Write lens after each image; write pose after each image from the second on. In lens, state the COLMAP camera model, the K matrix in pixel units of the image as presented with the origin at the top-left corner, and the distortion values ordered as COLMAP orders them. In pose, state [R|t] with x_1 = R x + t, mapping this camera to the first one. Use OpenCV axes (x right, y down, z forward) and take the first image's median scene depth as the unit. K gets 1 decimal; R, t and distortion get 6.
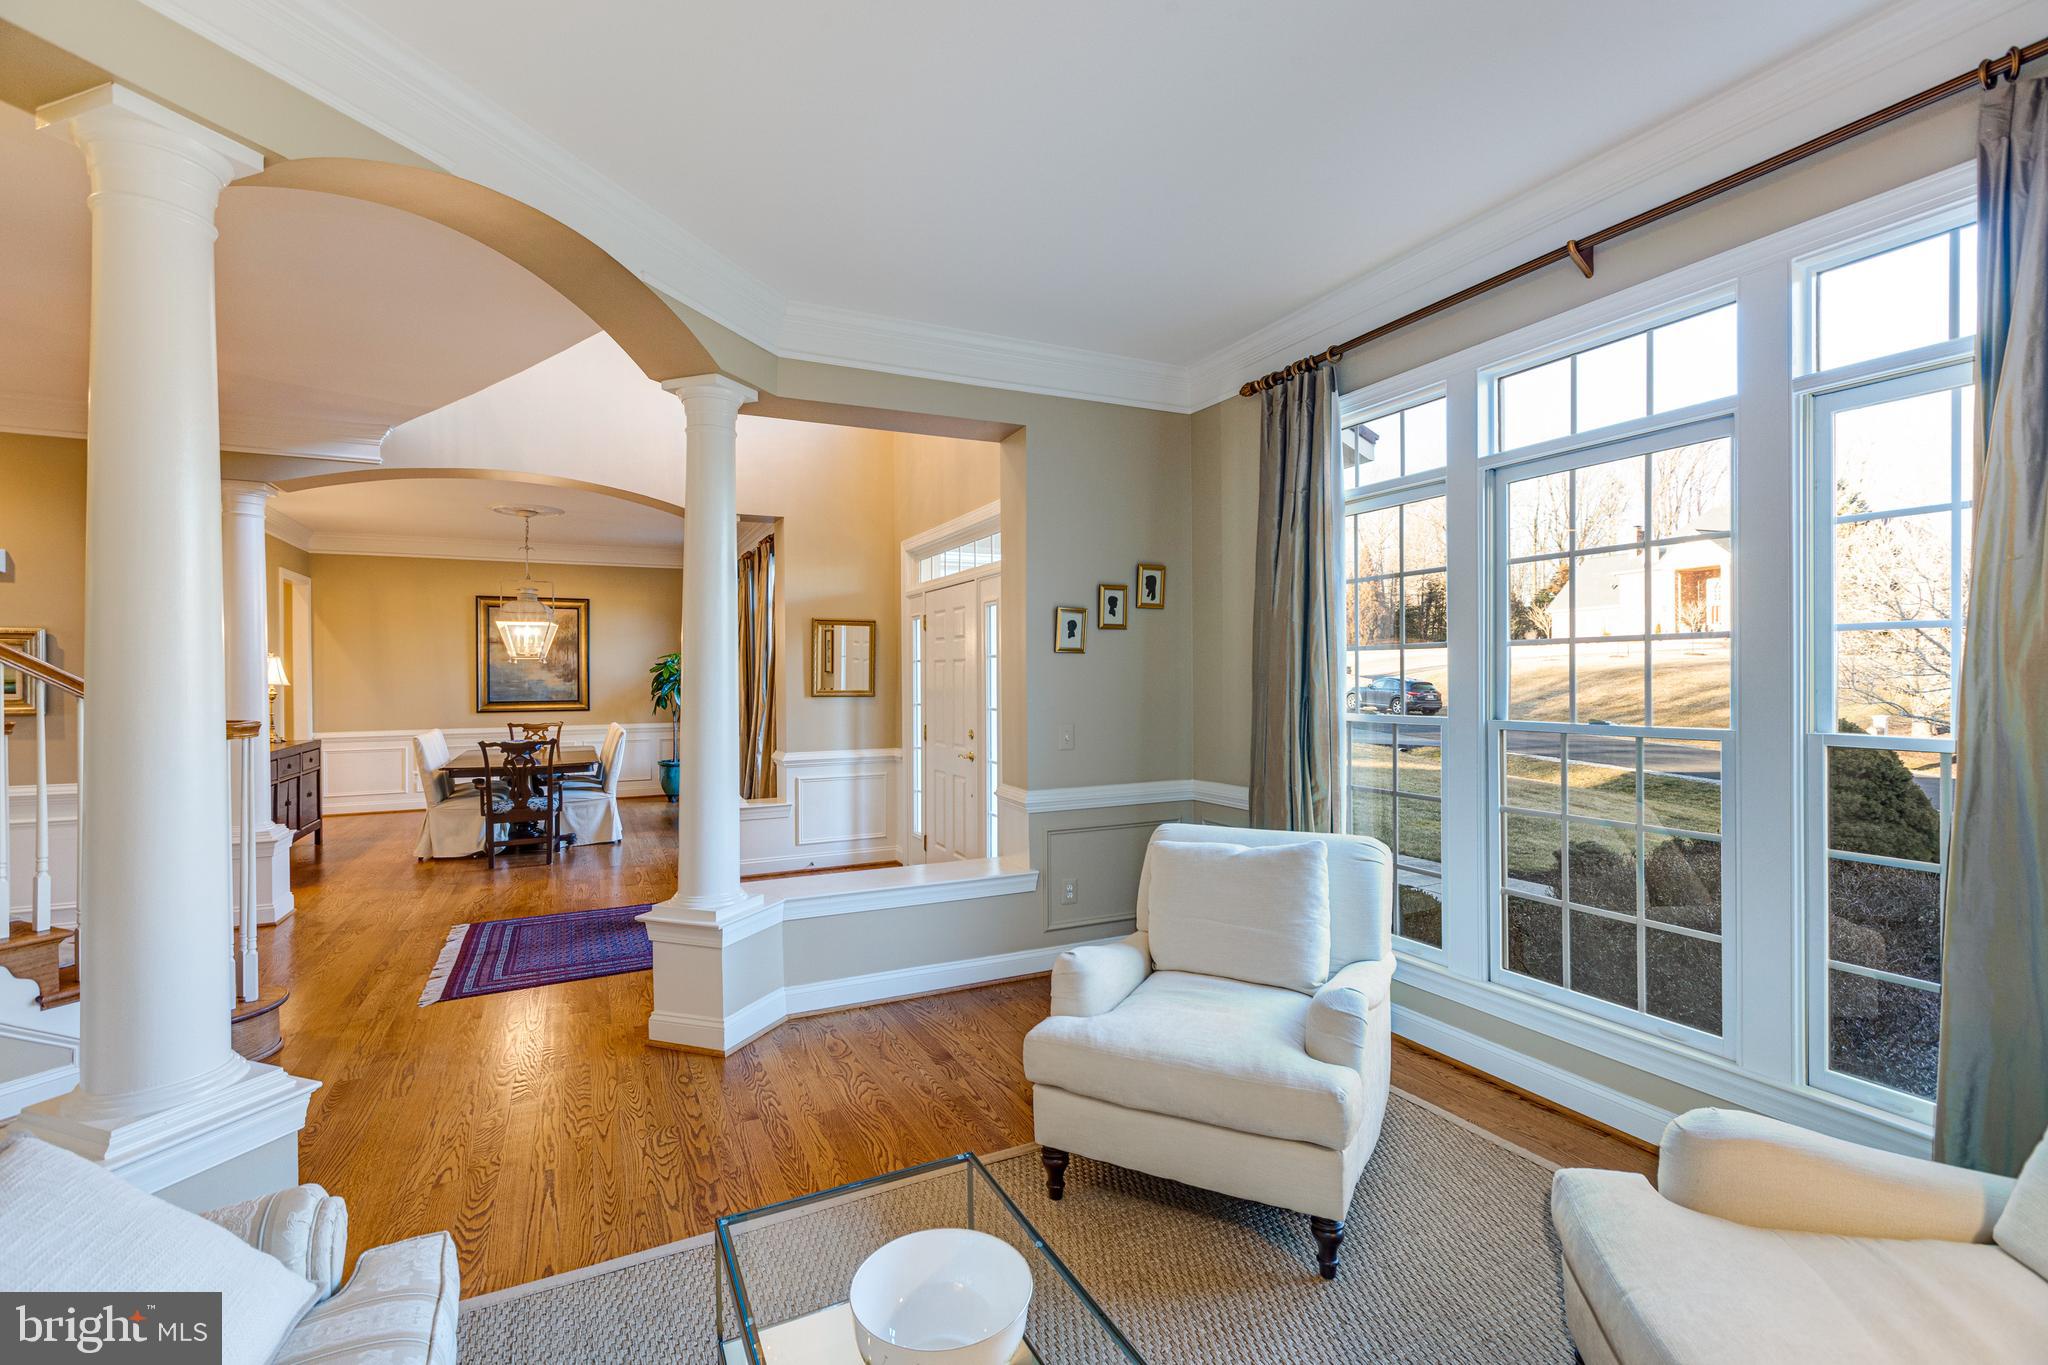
lens RADIAL K [[903.7, 0, 1032.0], [0, 903.7, 678.5], [0, 0, 1]] dist [0.000770, 0.001051]
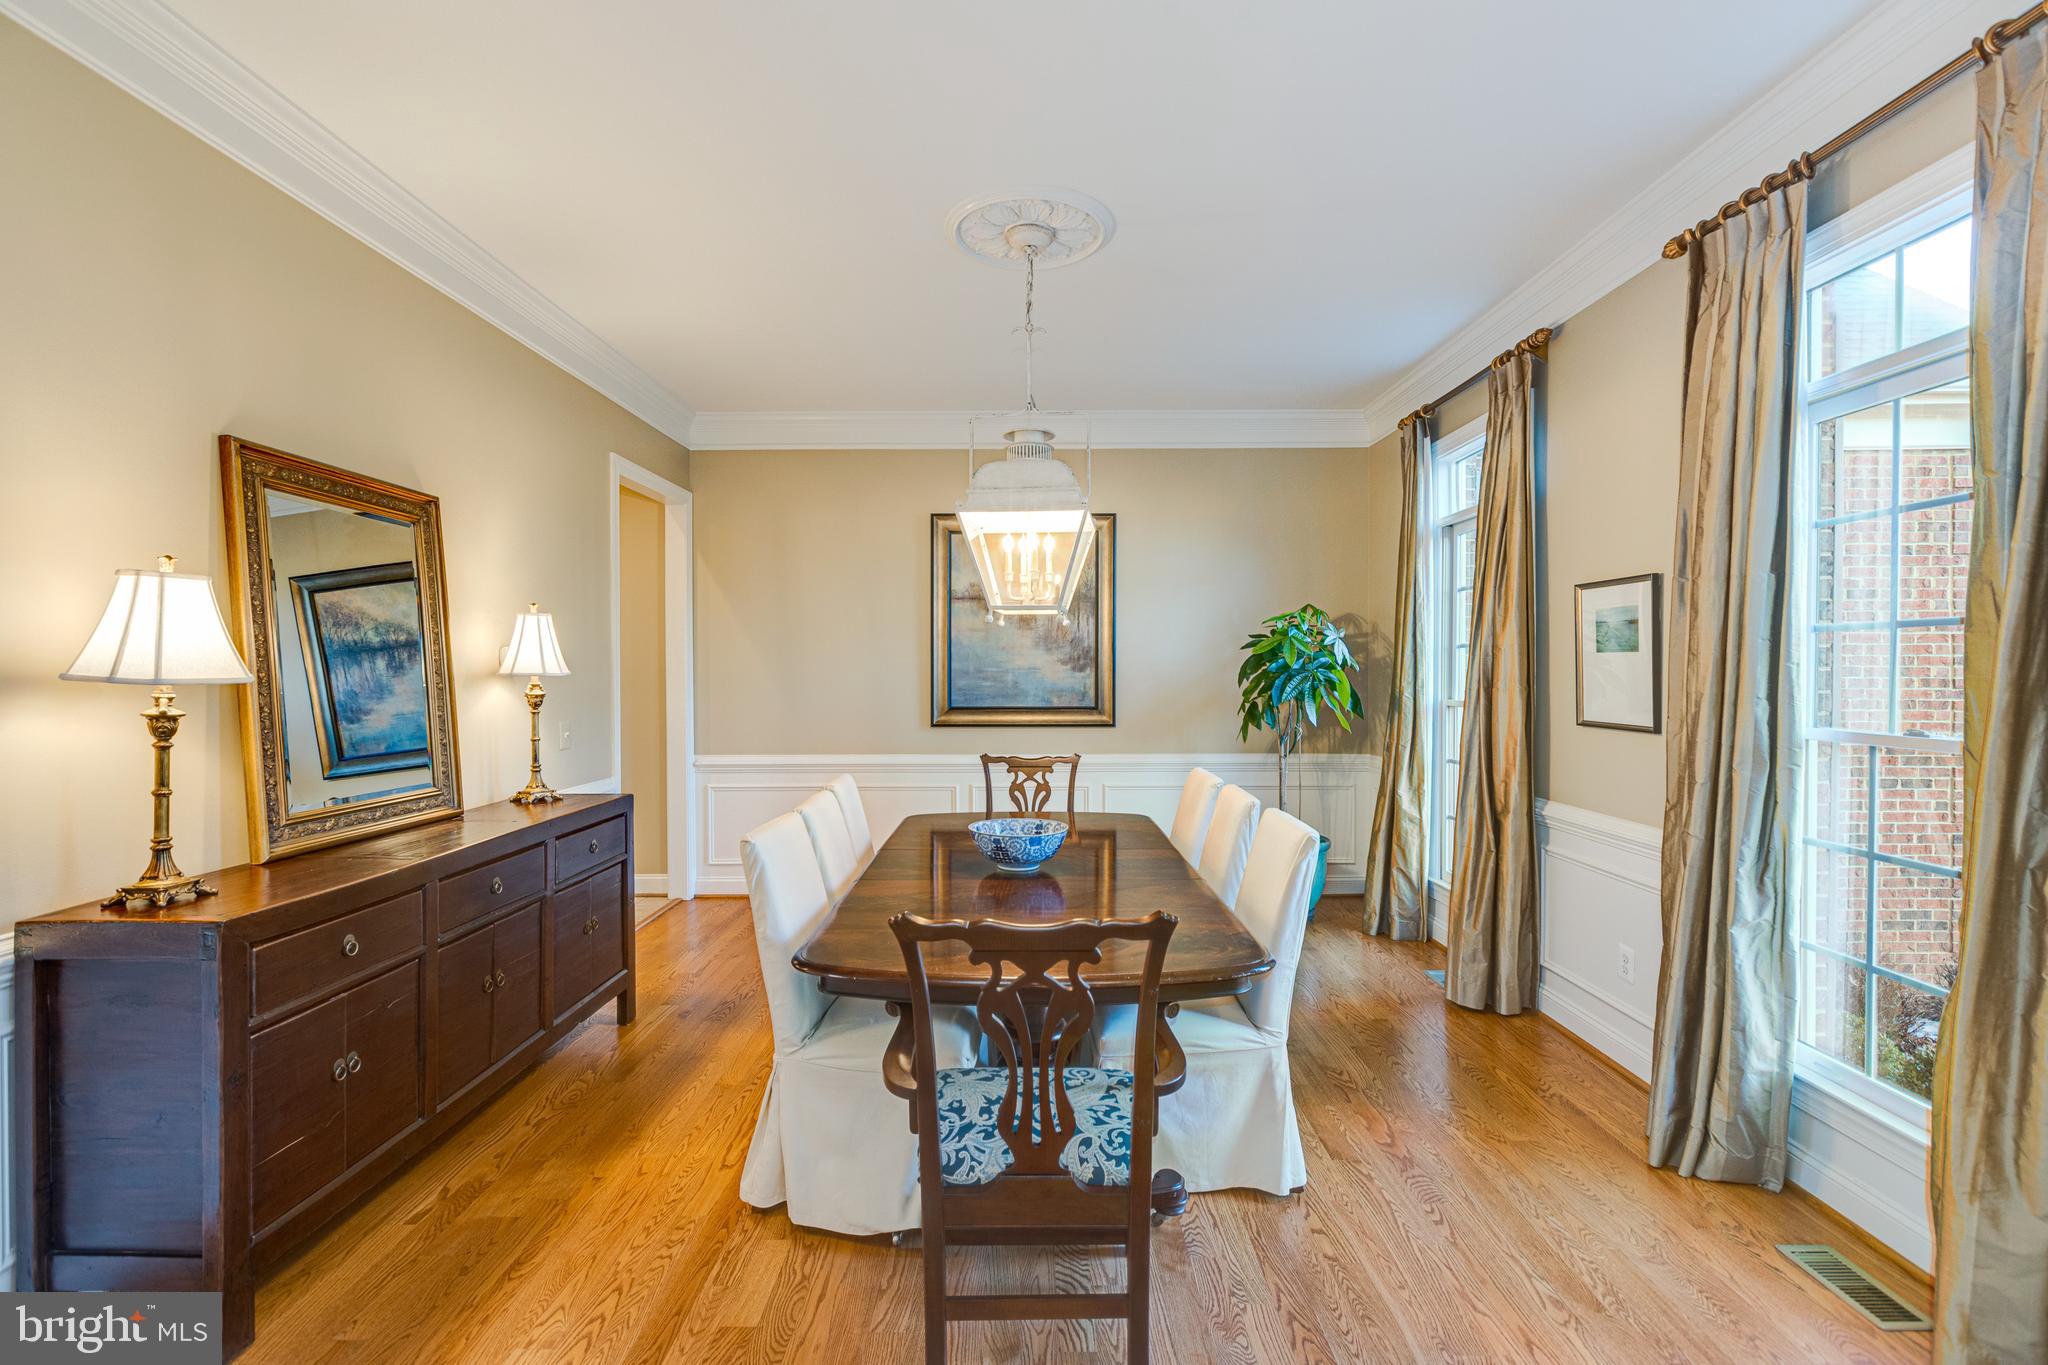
lens RADIAL K [[903.7, 0, 1032.0], [0, 903.7, 678.5], [0, 0, 1]] dist [0.000770, 0.001051]
pose [[0.895808, 0.011943, -0.444282, -0.332044], [-0.007413, 0.999901, 0.011933, 0.001839], [0.444380, -0.007397, 0.895808, 0.563887]]
